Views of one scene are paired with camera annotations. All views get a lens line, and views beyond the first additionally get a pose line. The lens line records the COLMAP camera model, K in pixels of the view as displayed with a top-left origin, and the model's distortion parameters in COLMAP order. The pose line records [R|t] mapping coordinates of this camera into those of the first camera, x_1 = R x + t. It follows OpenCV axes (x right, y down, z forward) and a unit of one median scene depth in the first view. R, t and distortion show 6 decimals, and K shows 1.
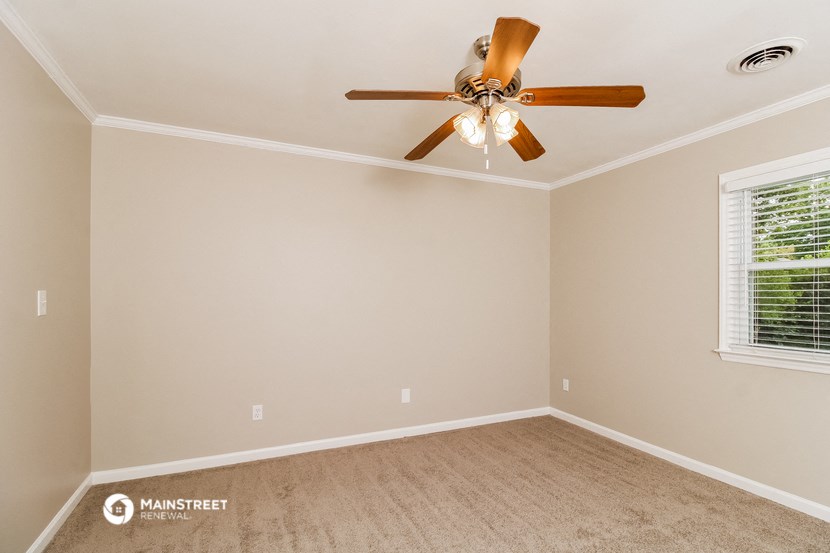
lens RADIAL K [[382.2, 0, 414.8], [0, 382.2, 290.0], [0, 0, 1]] dist [0.000547, -0.013744]
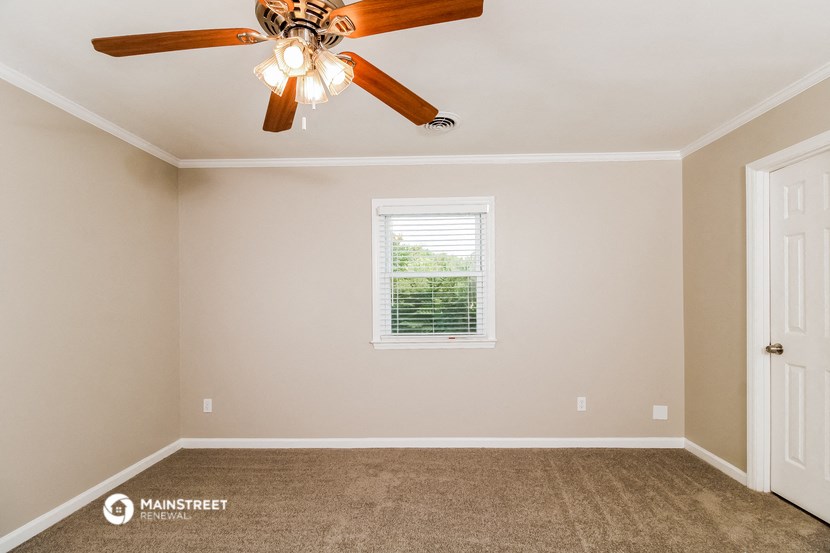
lens RADIAL K [[392.5, 0, 418.4], [0, 392.5, 296.1], [0, 0, 1]] dist [0.001375, -0.000052]
pose [[0.438914, -0.006538, 0.898505, -0.295636], [0.002932, 0.999979, 0.005844, 0.004794], [-0.898524, 0.000070, 0.438924, 0.336166]]
